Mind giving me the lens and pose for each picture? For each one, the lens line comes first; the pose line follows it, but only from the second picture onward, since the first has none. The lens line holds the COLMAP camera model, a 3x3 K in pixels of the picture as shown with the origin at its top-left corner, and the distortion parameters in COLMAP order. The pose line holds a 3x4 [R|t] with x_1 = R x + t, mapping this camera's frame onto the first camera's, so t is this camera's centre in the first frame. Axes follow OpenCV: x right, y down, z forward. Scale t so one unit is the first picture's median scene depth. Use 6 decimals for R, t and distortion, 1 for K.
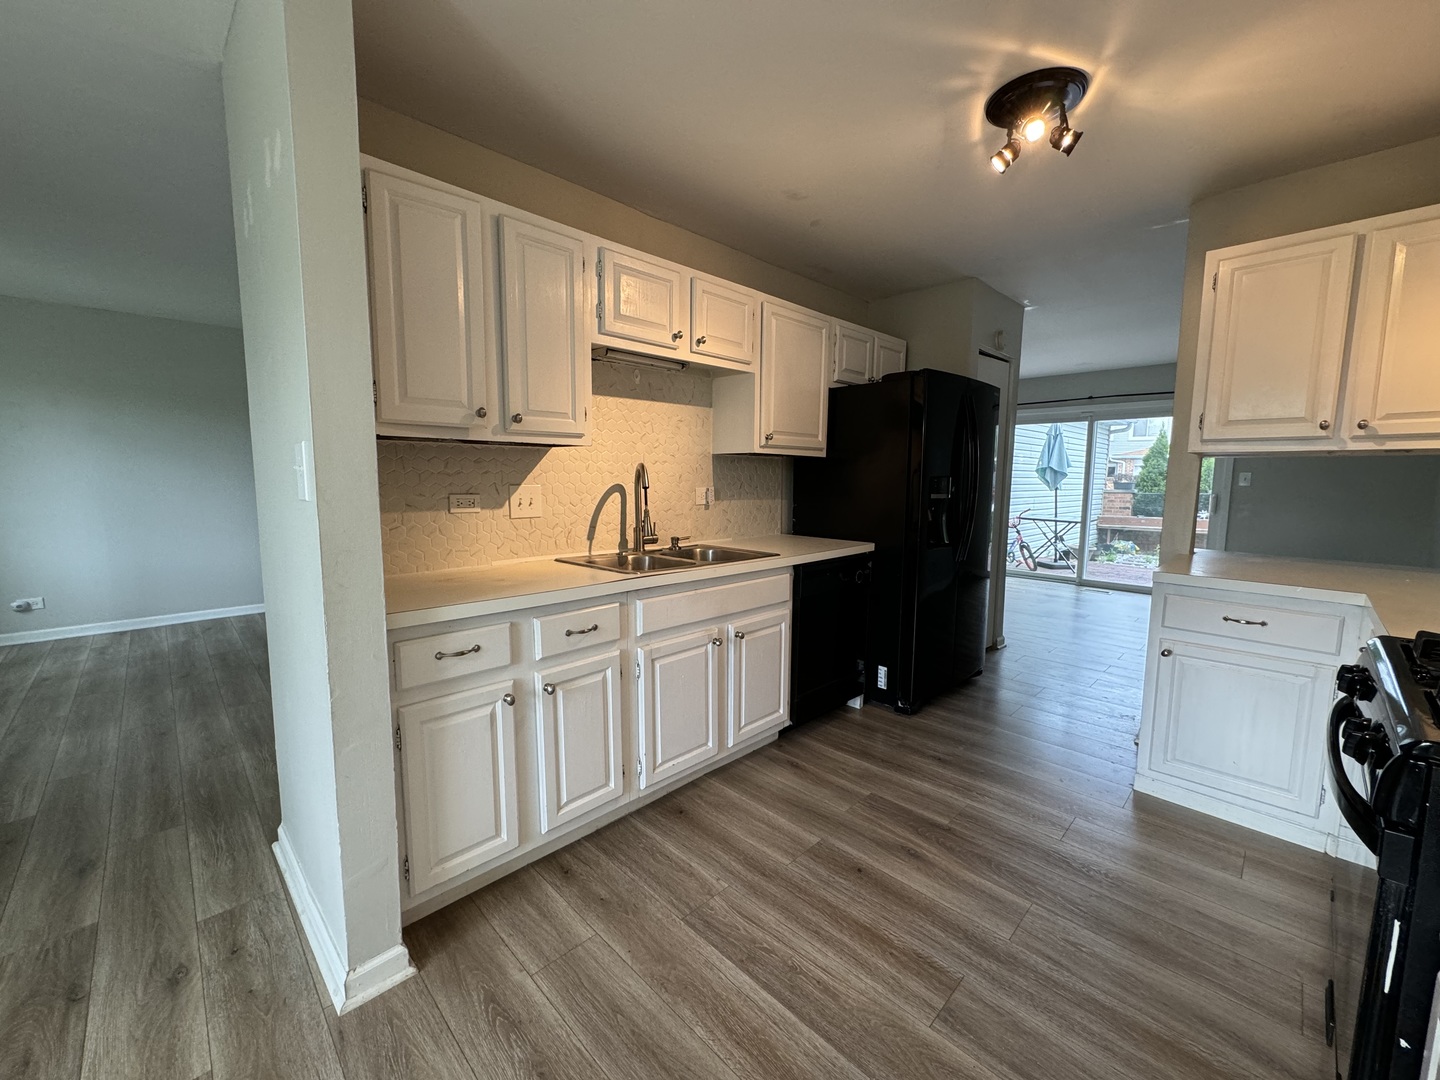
lens RADIAL K [[579.0, 0, 712.2], [0, 579.0, 541.7], [0, 0, 1]] dist [-0.002043, -0.000323]
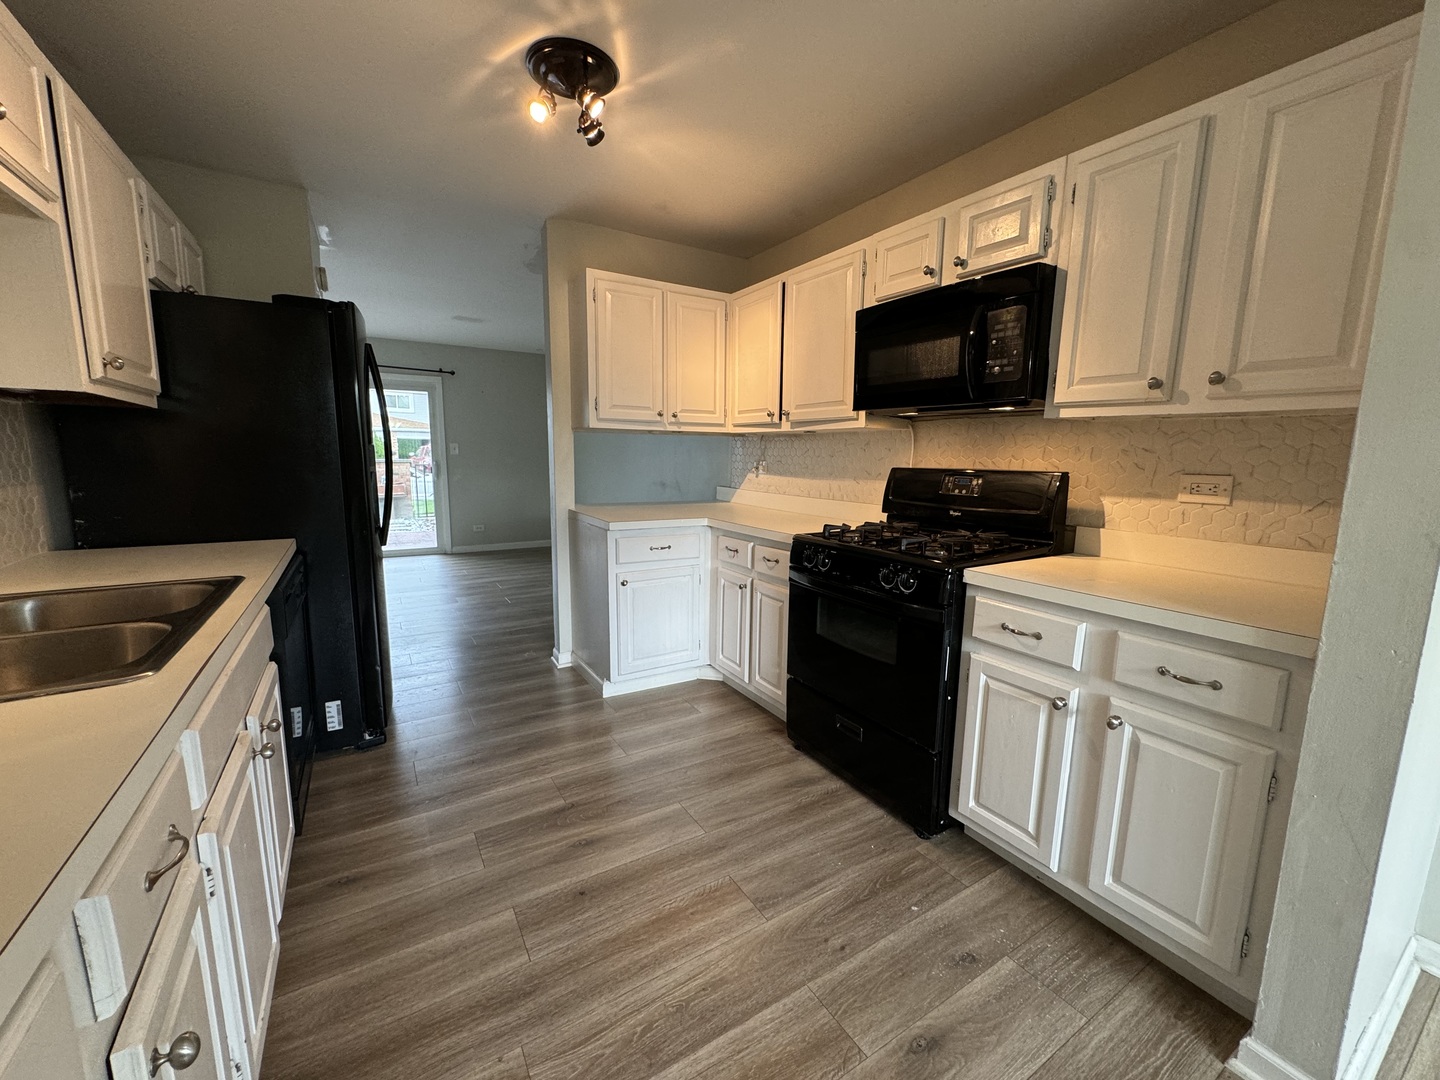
lens RADIAL K [[579.0, 0, 723.7], [0, 579.0, 541.9], [0, 0, 1]] dist [-0.002043, -0.000323]
pose [[0.212116, -0.149635, 0.965720, -0.493021], [0.100293, 0.986323, 0.130798, -0.056654], [-0.972084, 0.069111, 0.224222, 0.580919]]
